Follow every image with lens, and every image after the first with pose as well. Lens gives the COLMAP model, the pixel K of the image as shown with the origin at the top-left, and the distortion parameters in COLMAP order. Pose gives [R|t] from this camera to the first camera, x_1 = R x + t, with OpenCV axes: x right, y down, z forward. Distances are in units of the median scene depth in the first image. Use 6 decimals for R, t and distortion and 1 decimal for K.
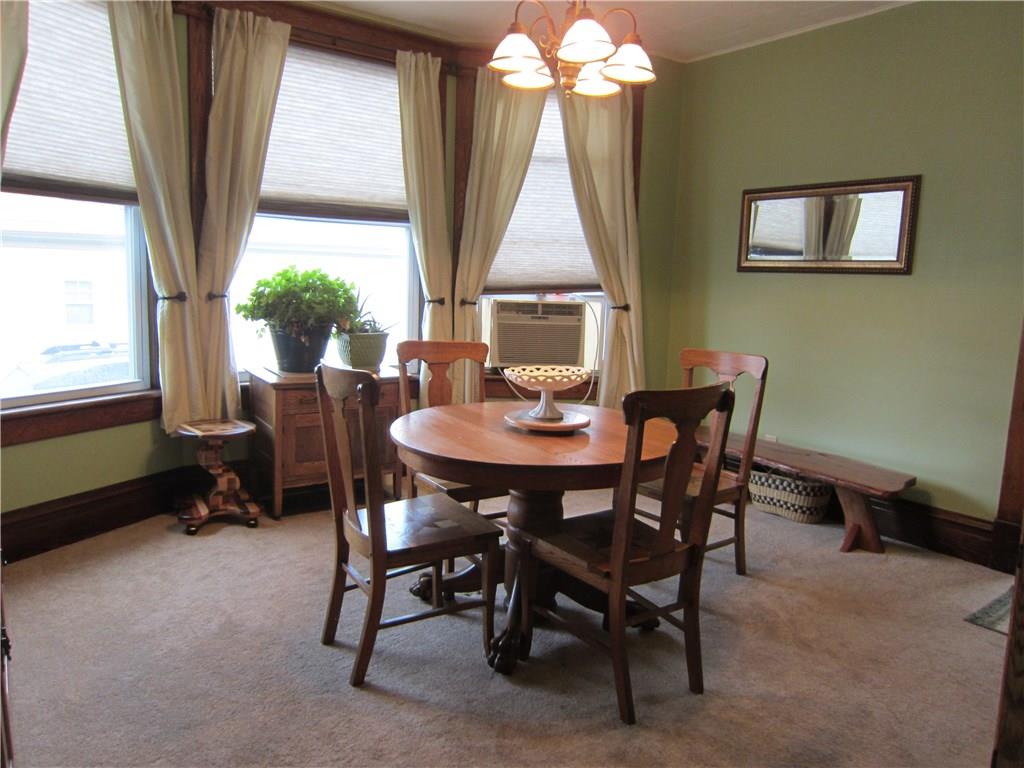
lens RADIAL K [[744.3, 0, 518.4], [0, 744.3, 383.6], [0, 0, 1]] dist [-0.018318, 0.008121]
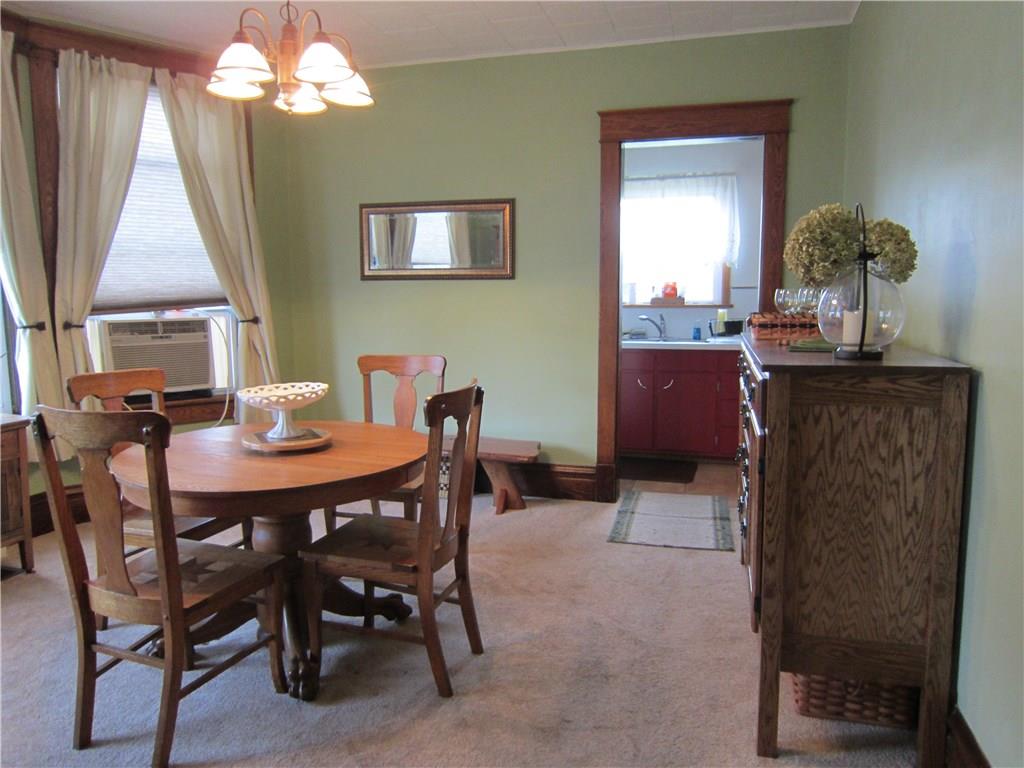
lens RADIAL K [[744.3, 0, 518.4], [0, 744.3, 383.6], [0, 0, 1]] dist [-0.018318, 0.008121]
pose [[0.788975, -0.110570, 0.604394, -0.190224], [0.113801, 0.992952, 0.033098, -0.013445], [-0.603794, 0.042667, 0.795997, 0.021449]]
